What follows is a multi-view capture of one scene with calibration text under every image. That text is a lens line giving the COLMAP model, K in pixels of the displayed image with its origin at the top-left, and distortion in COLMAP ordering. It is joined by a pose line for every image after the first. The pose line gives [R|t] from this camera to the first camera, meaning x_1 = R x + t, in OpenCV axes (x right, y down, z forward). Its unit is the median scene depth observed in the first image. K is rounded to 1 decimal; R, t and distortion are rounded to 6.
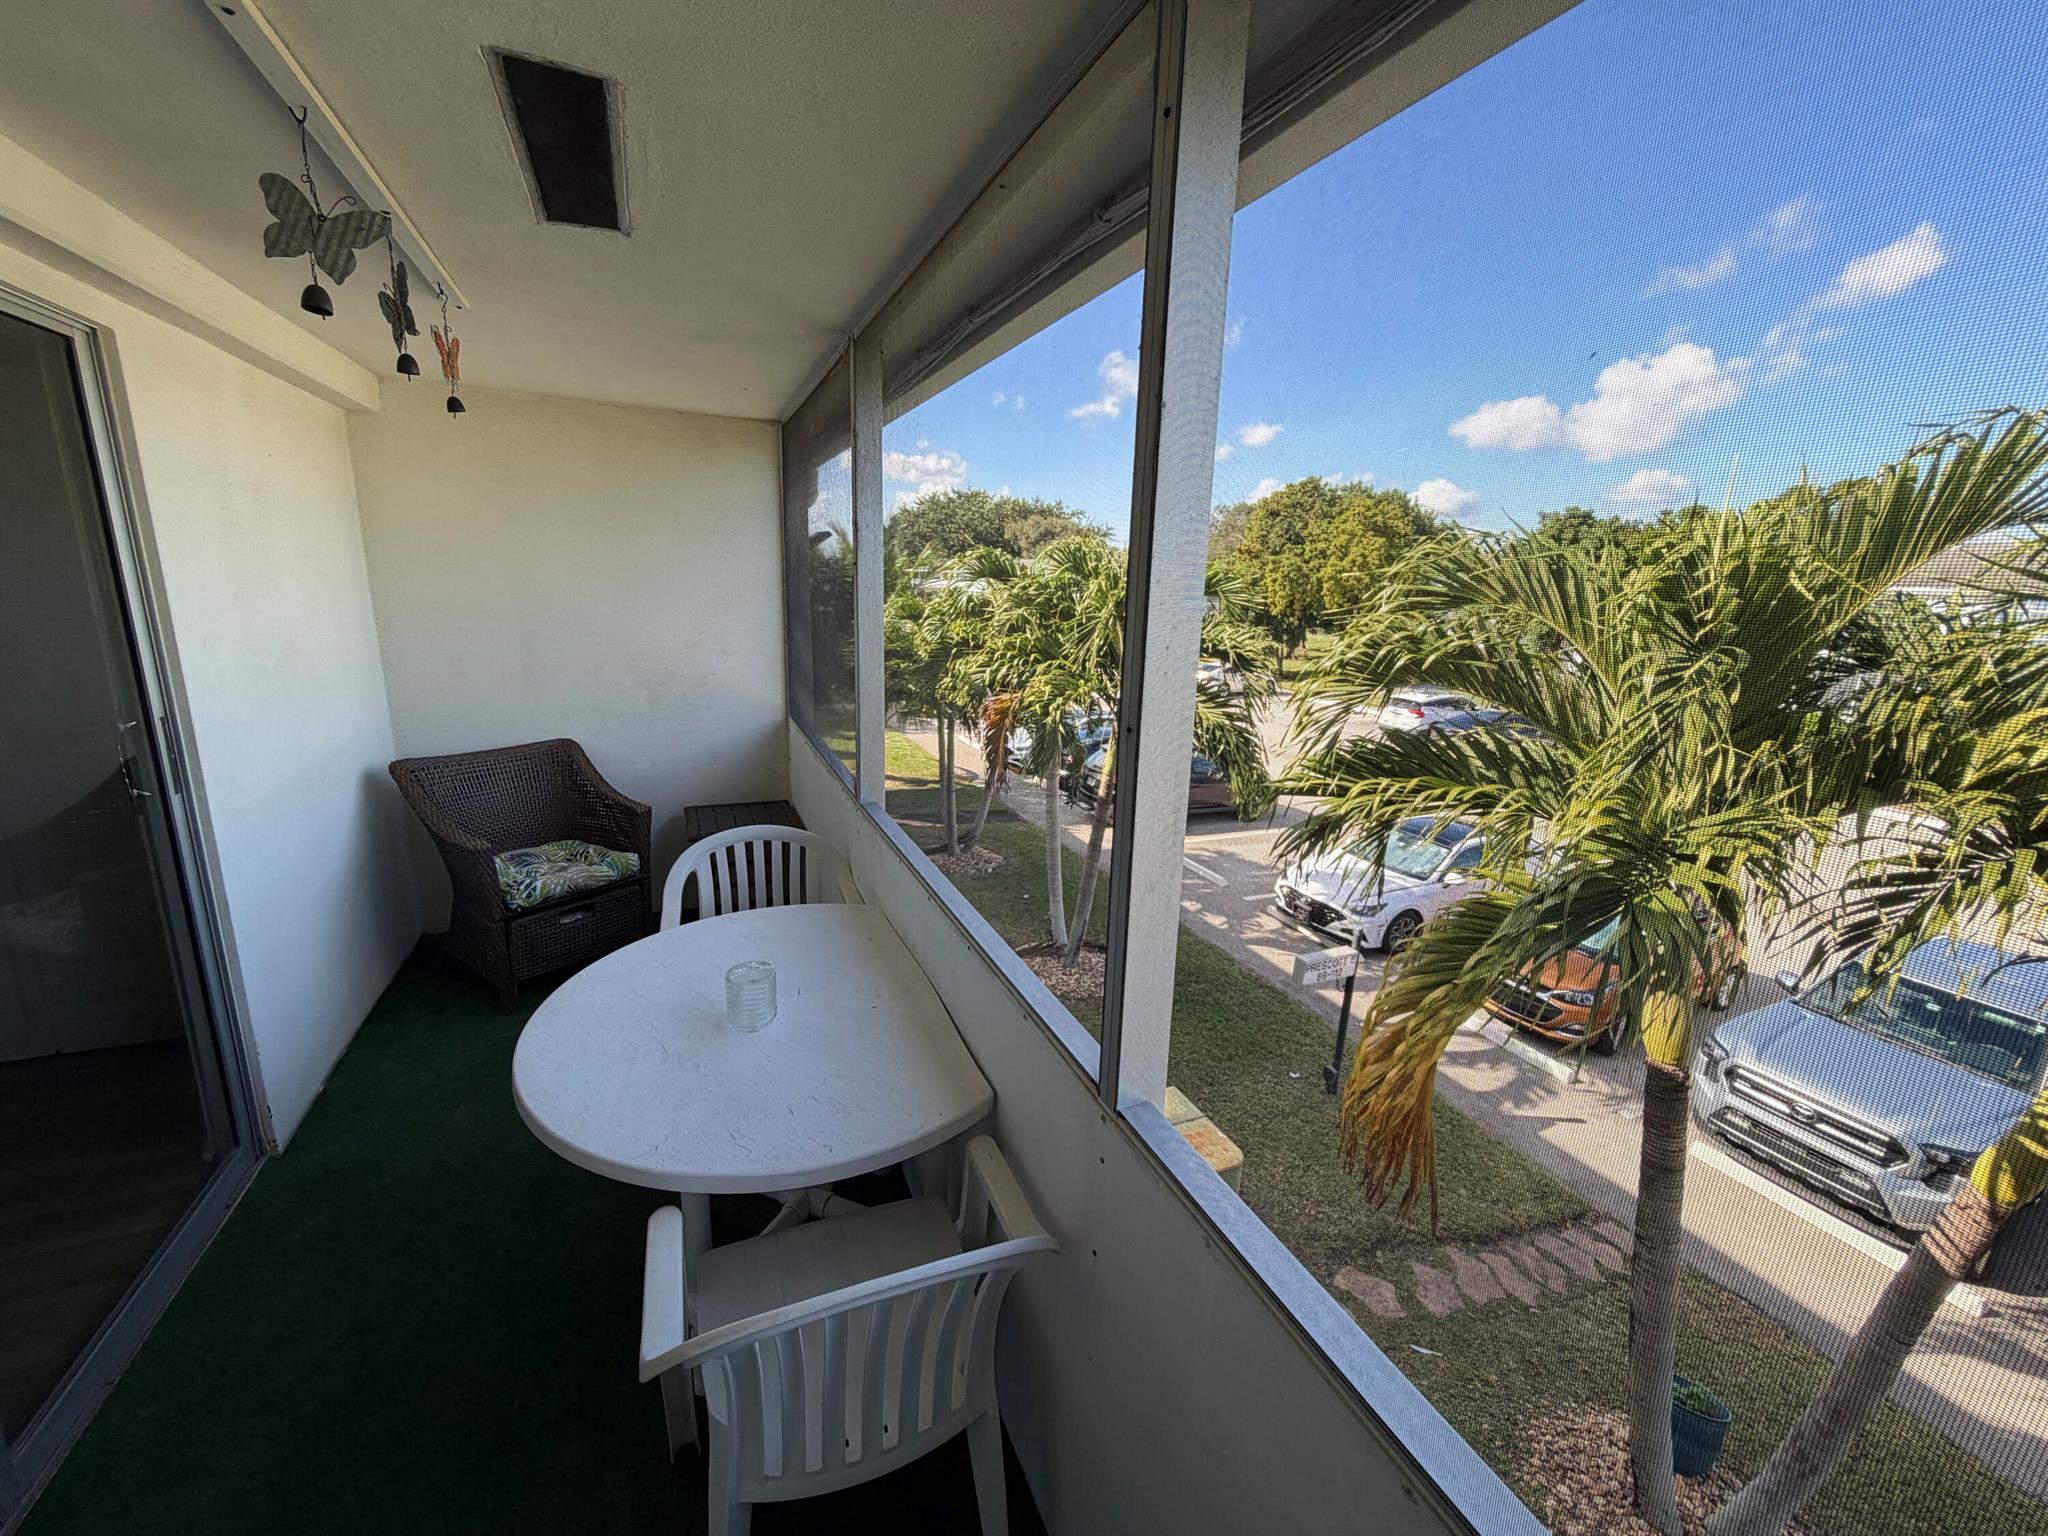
lens RADIAL K [[819.5, 0, 1024.0], [0, 819.5, 770.7], [0, 0, 1]] dist [0.000016, 0.000400]
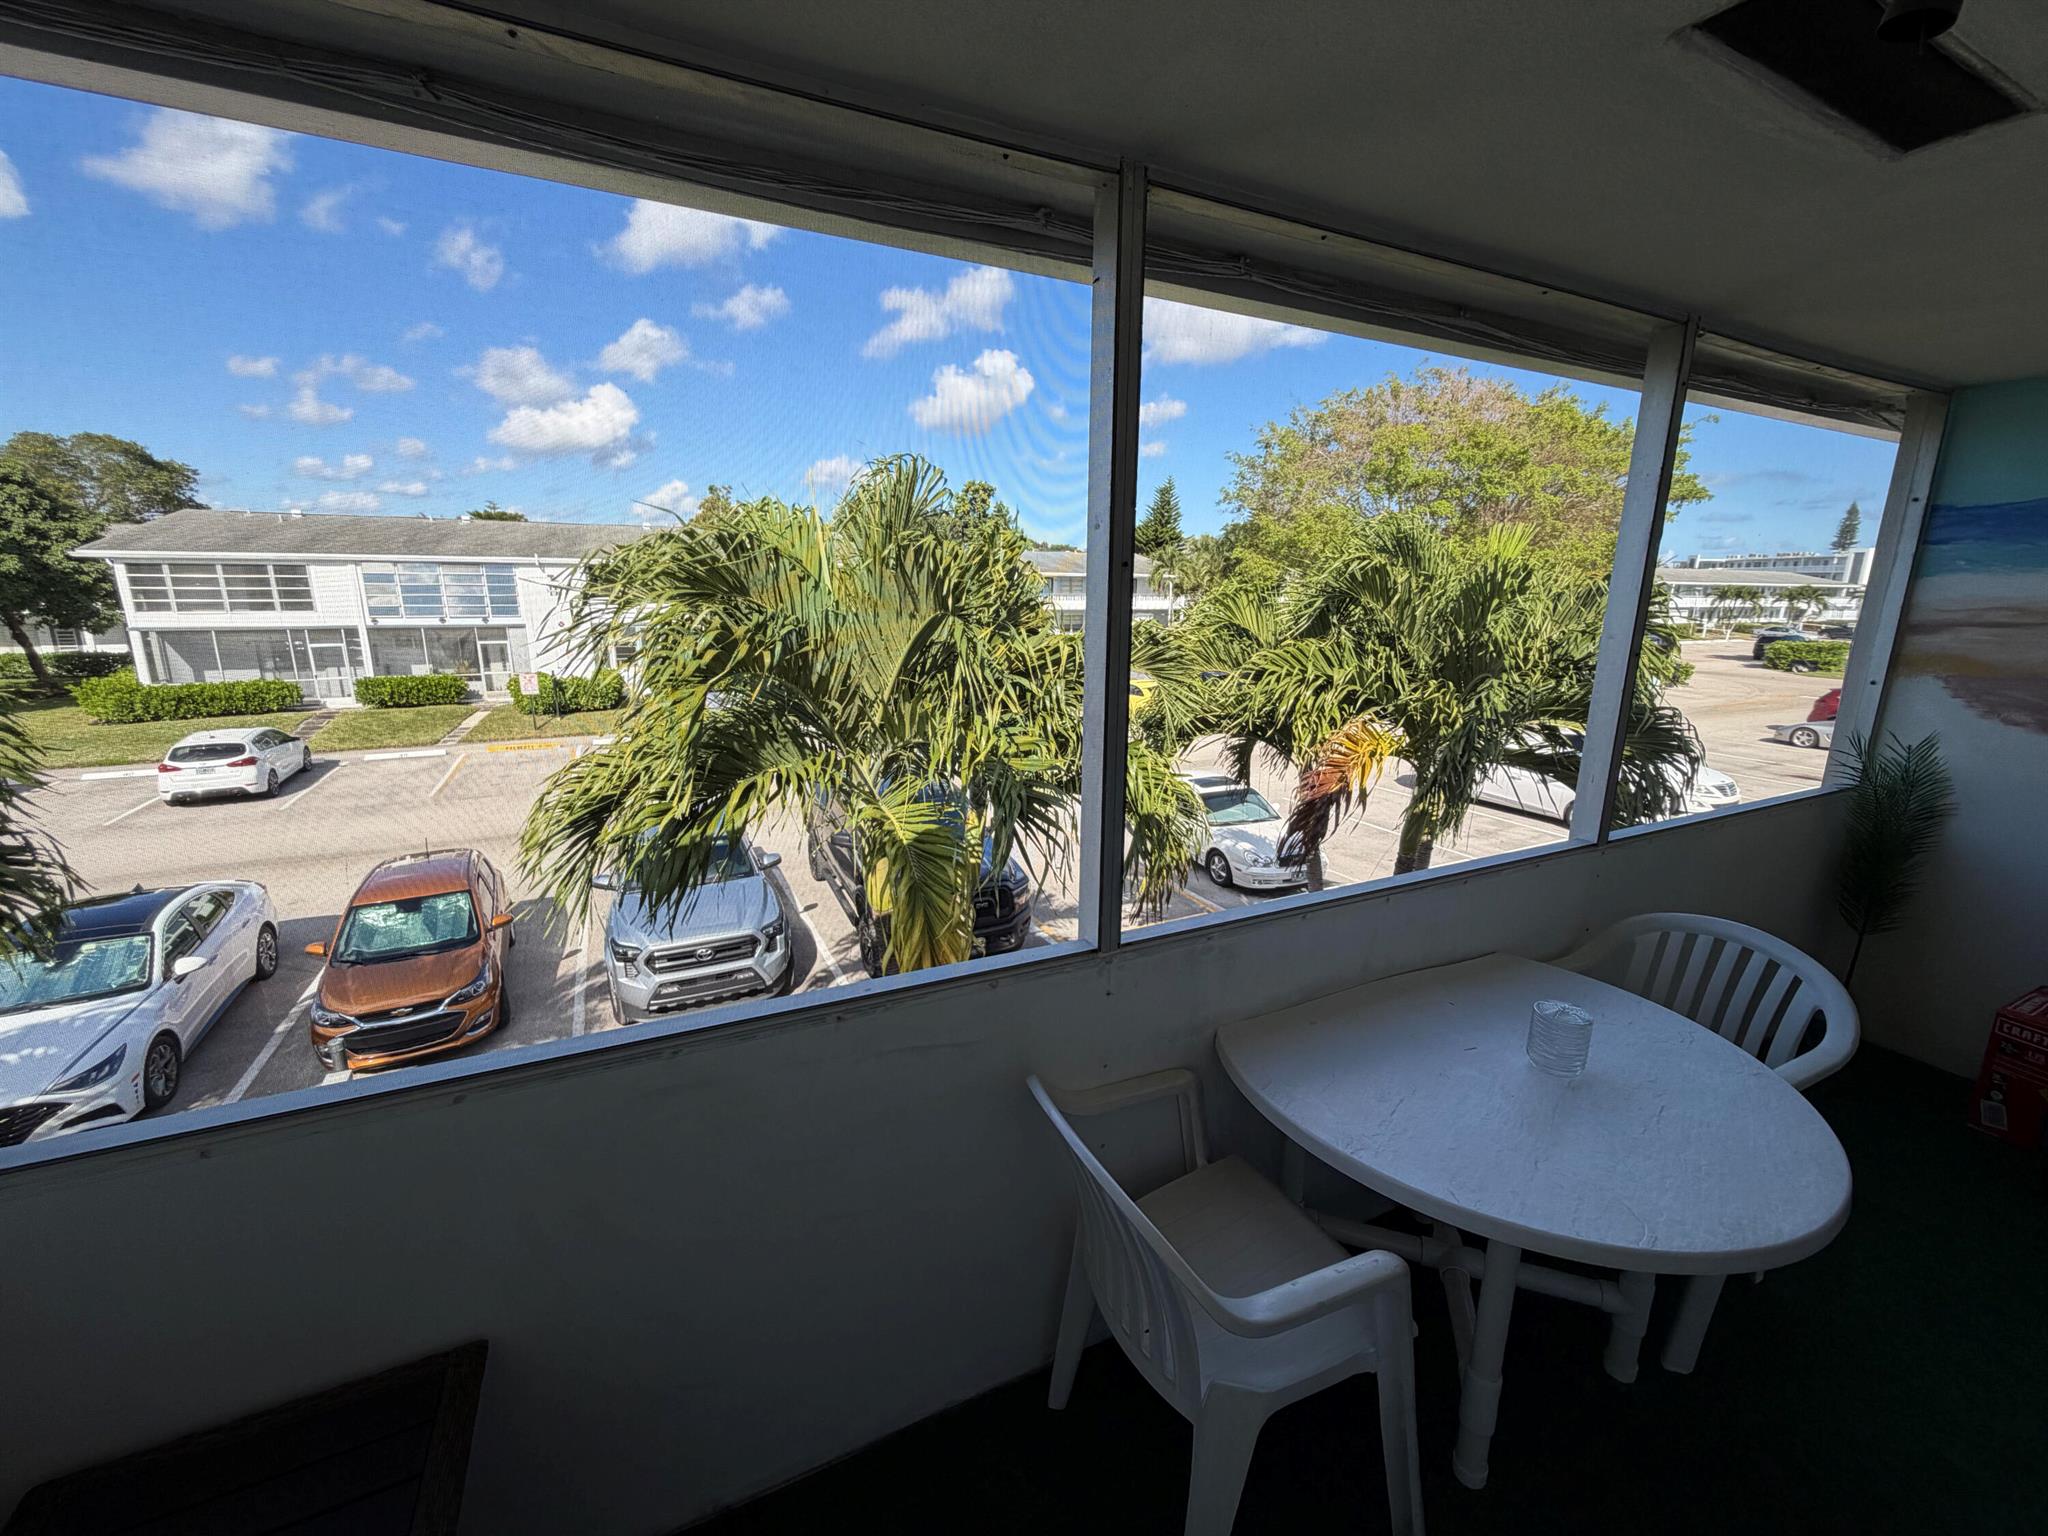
lens RADIAL K [[819.5, 0, 1023.8], [0, 819.5, 768.4], [0, 0, 1]] dist [0.000016, 0.000400]
pose [[-0.048302, -0.250521, 0.966906, -0.277592], [0.216890, 0.942307, 0.254982, -0.092736], [-0.975000, 0.222028, 0.008820, 0.381593]]
